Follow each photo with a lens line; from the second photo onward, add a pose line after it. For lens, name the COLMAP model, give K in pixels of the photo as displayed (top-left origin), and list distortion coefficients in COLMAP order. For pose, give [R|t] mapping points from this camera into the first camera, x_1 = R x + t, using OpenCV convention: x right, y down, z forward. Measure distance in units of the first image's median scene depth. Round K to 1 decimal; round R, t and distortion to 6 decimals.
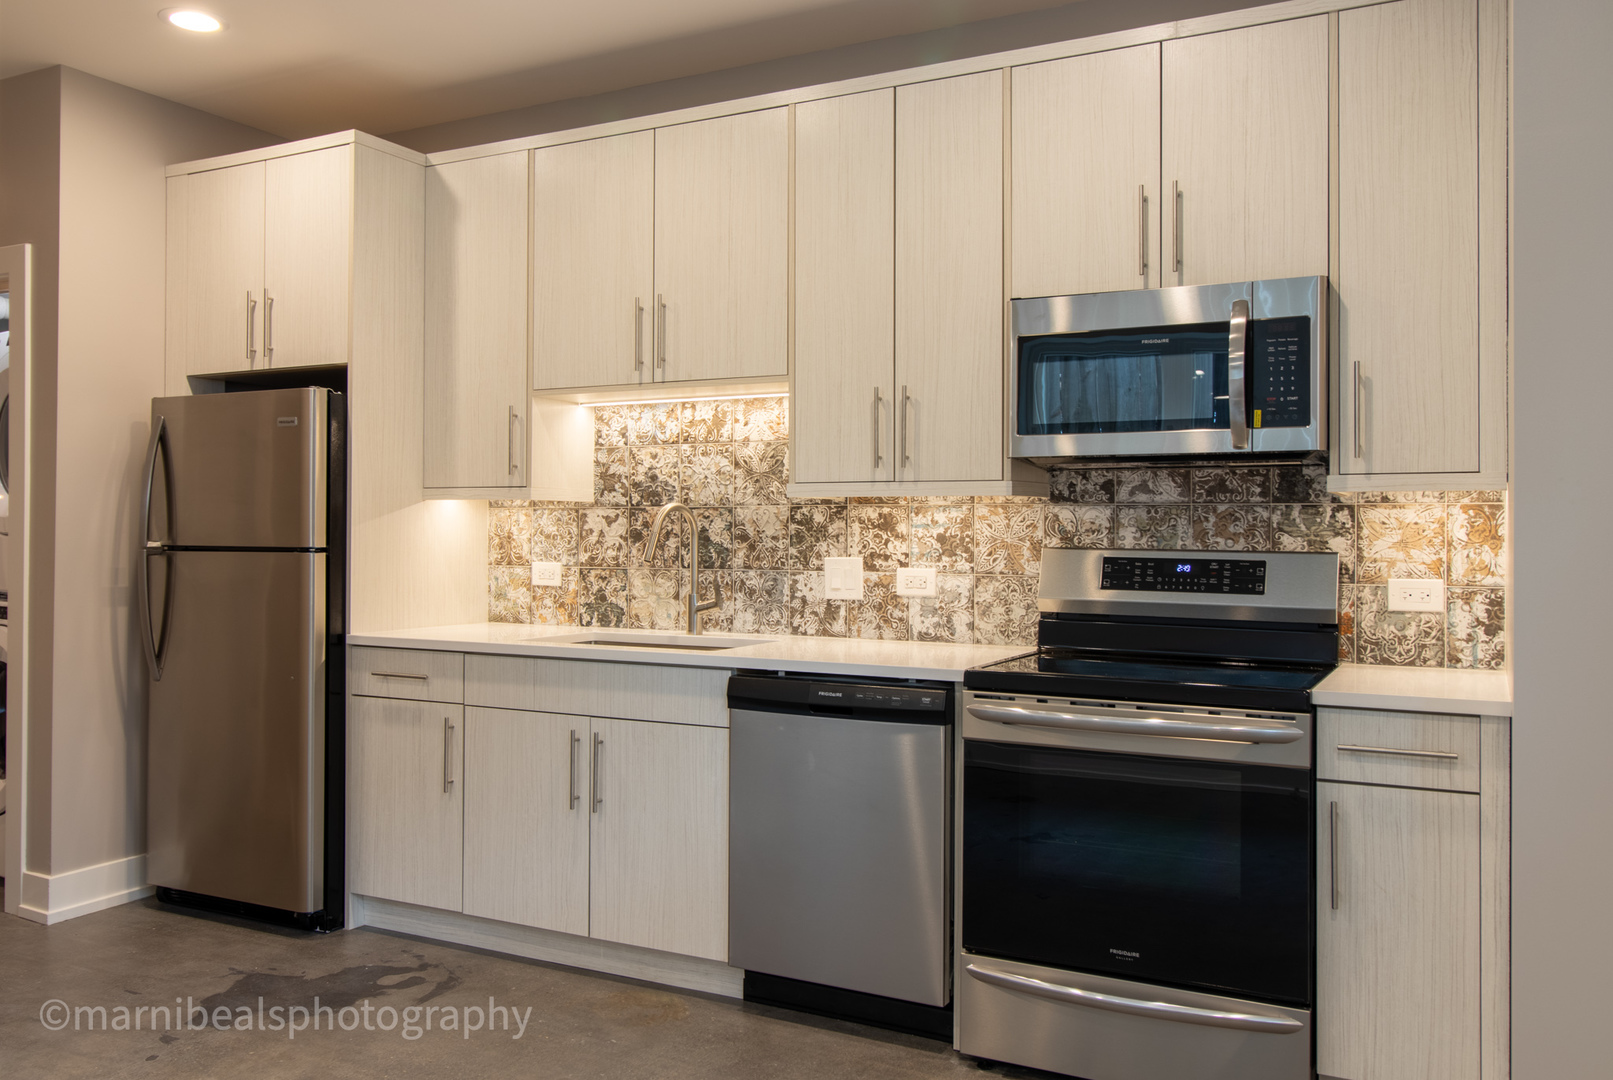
lens RADIAL K [[1294.2, 0, 806.5], [0, 1294.2, 540.0], [0, 0, 1]] dist [-0.002506, -0.000157]
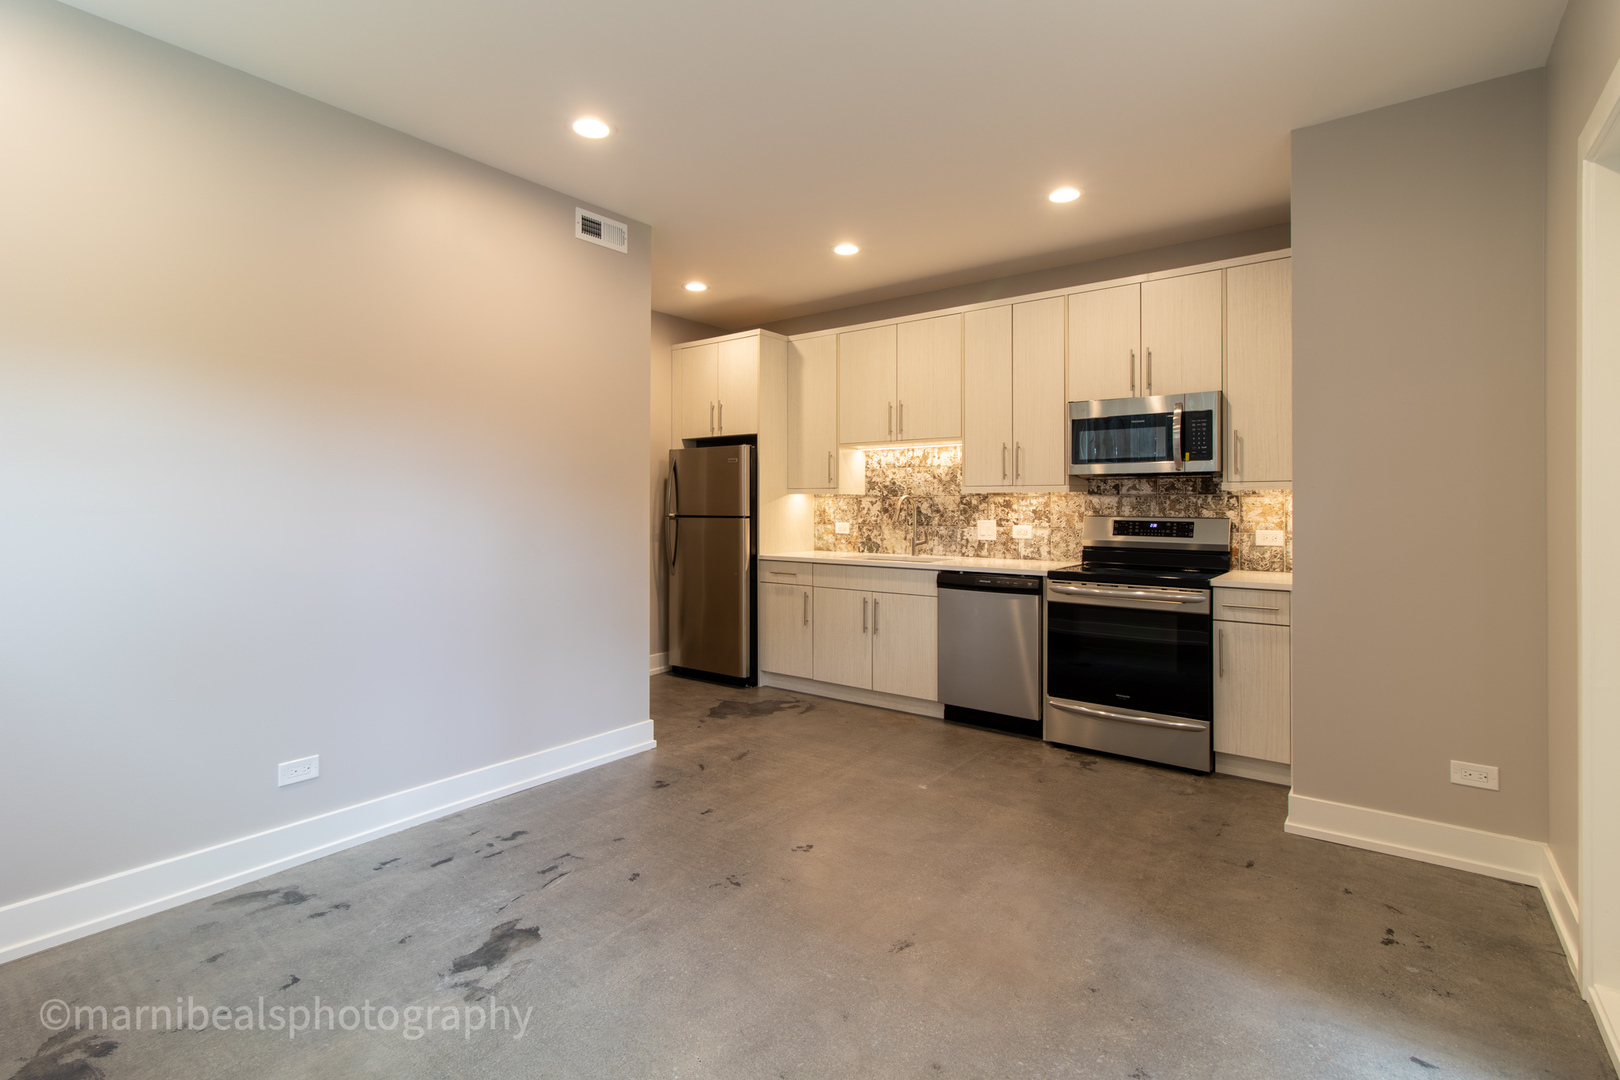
lens RADIAL K [[751.1, 0, 805.0], [0, 751.1, 508.2], [0, 0, 1]] dist [0.001420, 0.000083]
pose [[0.984416, -0.002865, -0.175830, -0.051050], [0.002249, 0.999991, -0.003705, -0.002898], [0.175839, 0.003252, 0.984414, -0.289829]]
